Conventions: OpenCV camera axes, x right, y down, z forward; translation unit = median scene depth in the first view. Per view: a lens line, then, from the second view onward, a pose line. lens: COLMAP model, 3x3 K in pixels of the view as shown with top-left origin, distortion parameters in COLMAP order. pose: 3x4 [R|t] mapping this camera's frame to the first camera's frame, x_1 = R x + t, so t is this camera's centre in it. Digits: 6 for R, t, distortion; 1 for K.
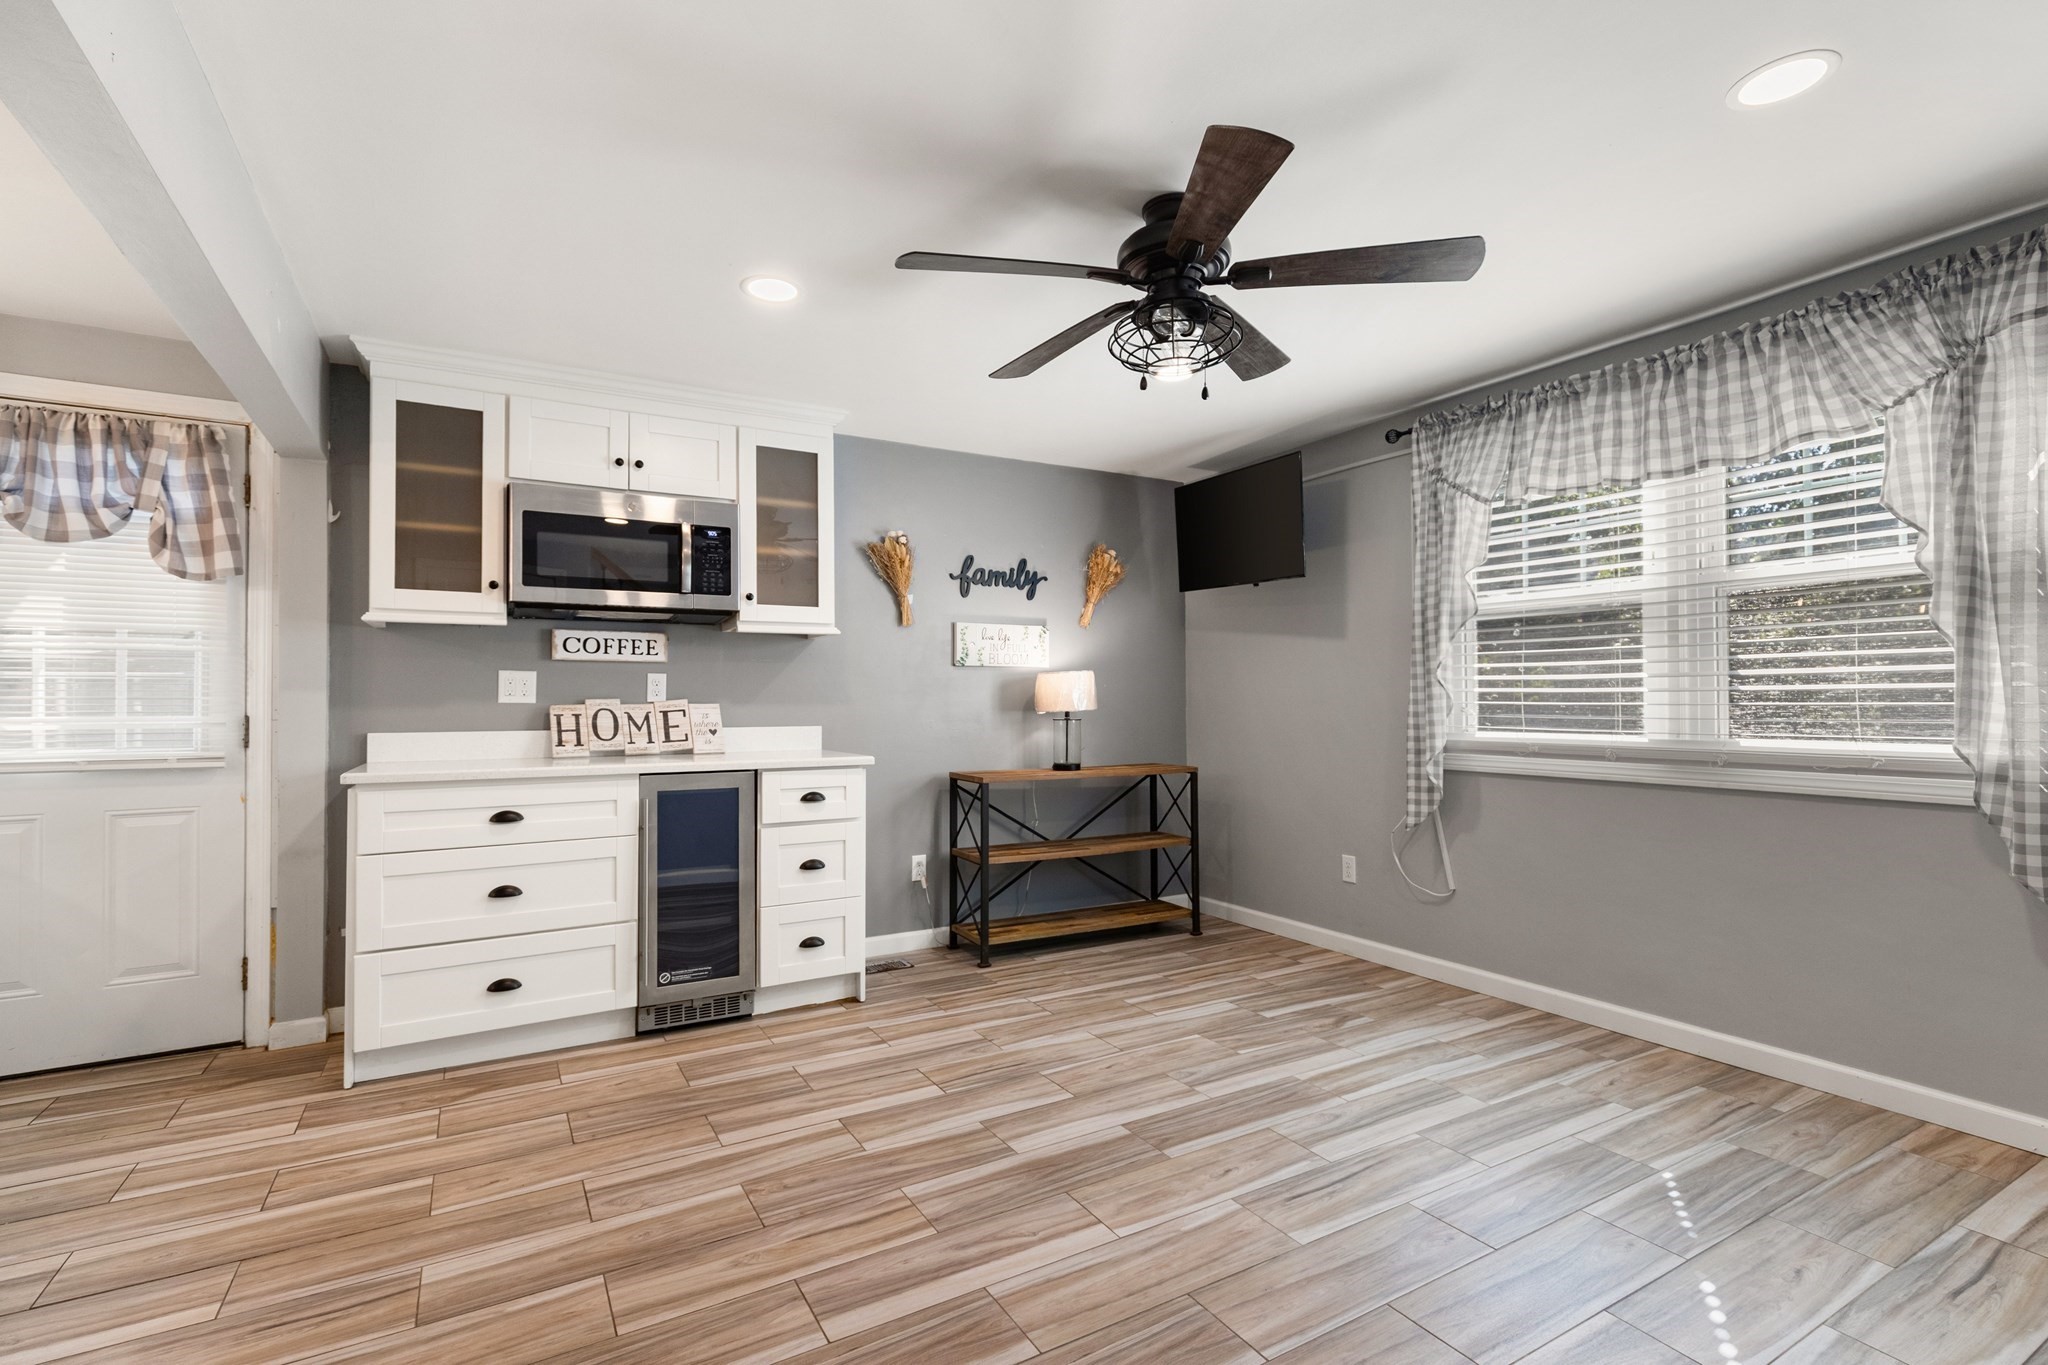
lens RADIAL K [[933.4, 0, 1016.8], [0, 933.4, 685.3], [0, 0, 1]] dist [0.004799, -0.000148]
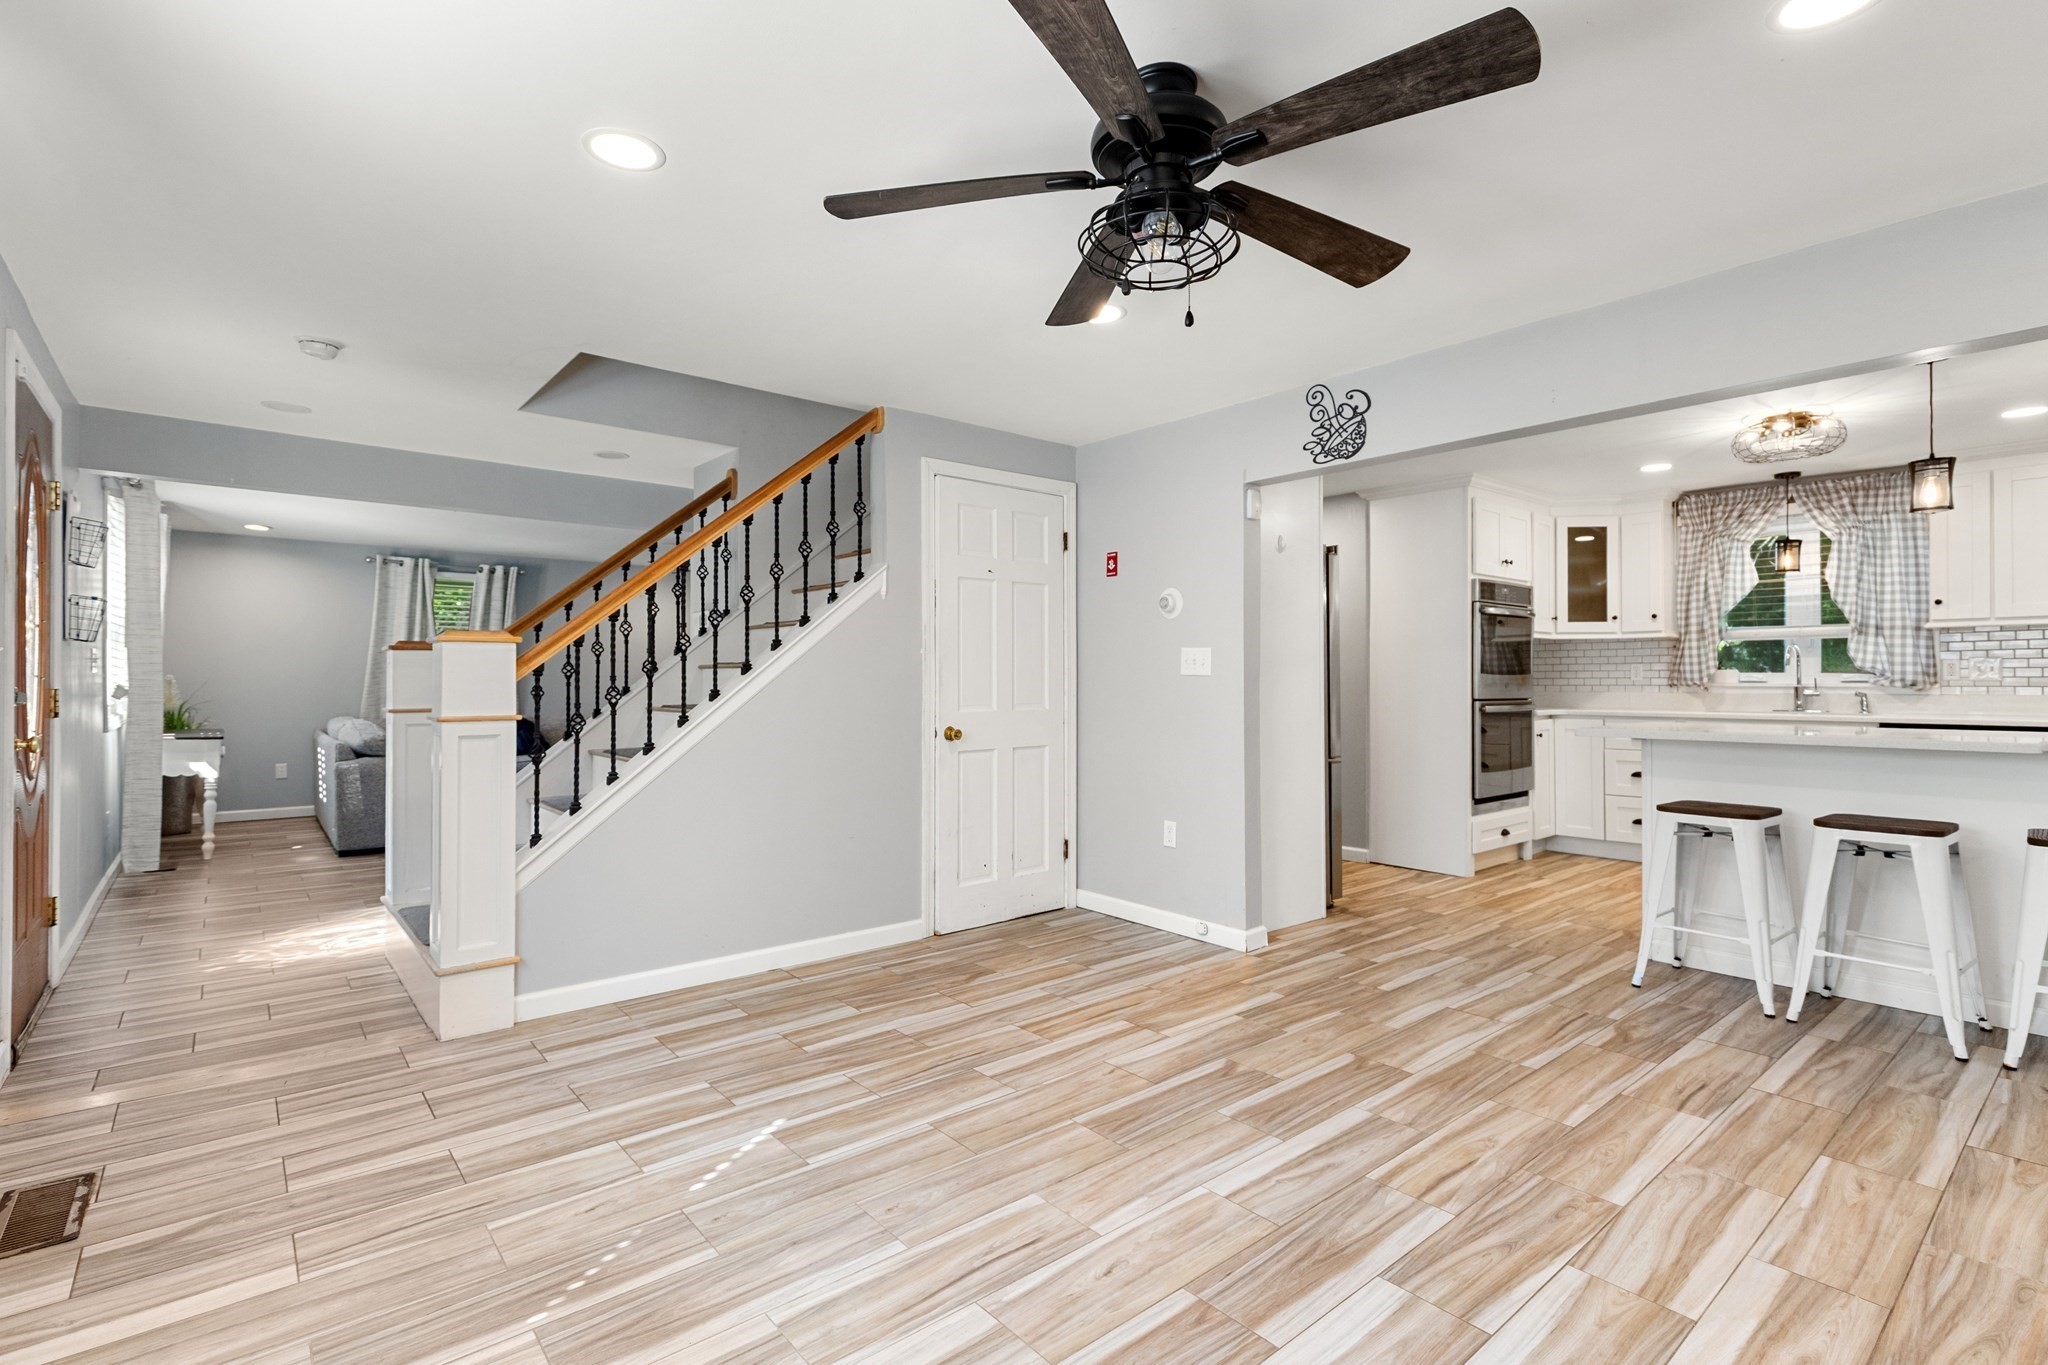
lens RADIAL K [[952.6, 0, 1012.1], [0, 952.6, 676.9], [0, 0, 1]] dist [0.001938, -0.000215]
pose [[-0.985728, 0.005641, -0.168251, 0.309214], [0.009468, 0.999714, -0.021950, 0.020683], [0.168079, -0.023230, -0.985500, 1.265078]]
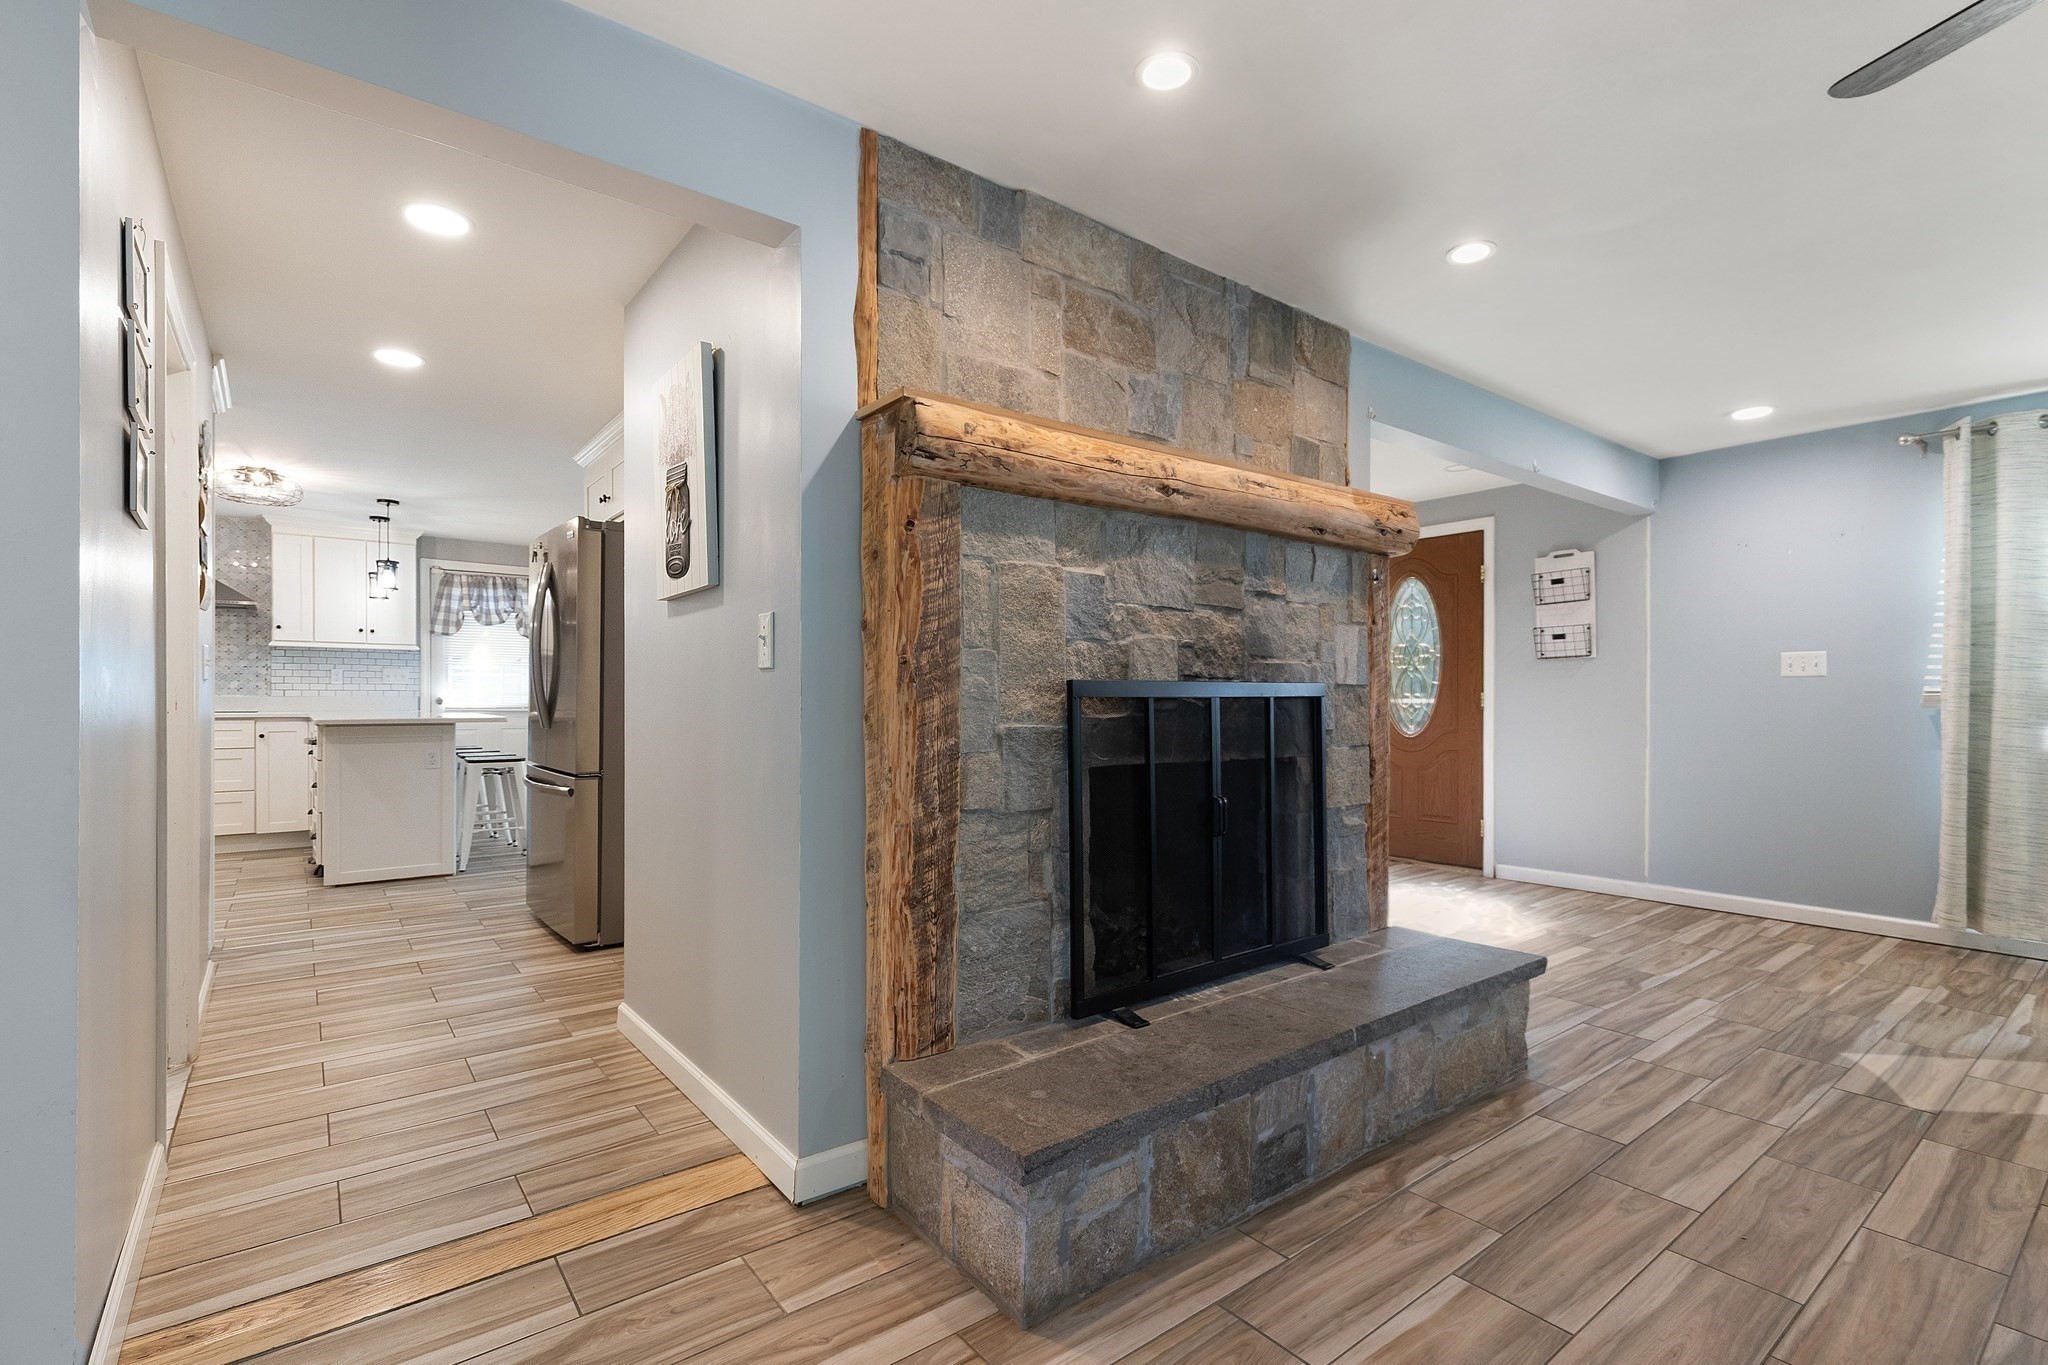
lens RADIAL K [[931.2, 0, 1014.4], [0, 931.2, 698.5], [0, 0, 1]] dist [0.007895, -0.001196]
pose [[0.989908, 0.008144, 0.141478, 0.084485], [-0.011089, 0.999738, 0.020038, -0.012913], [-0.141278, -0.021405, 0.989739, -1.672421]]
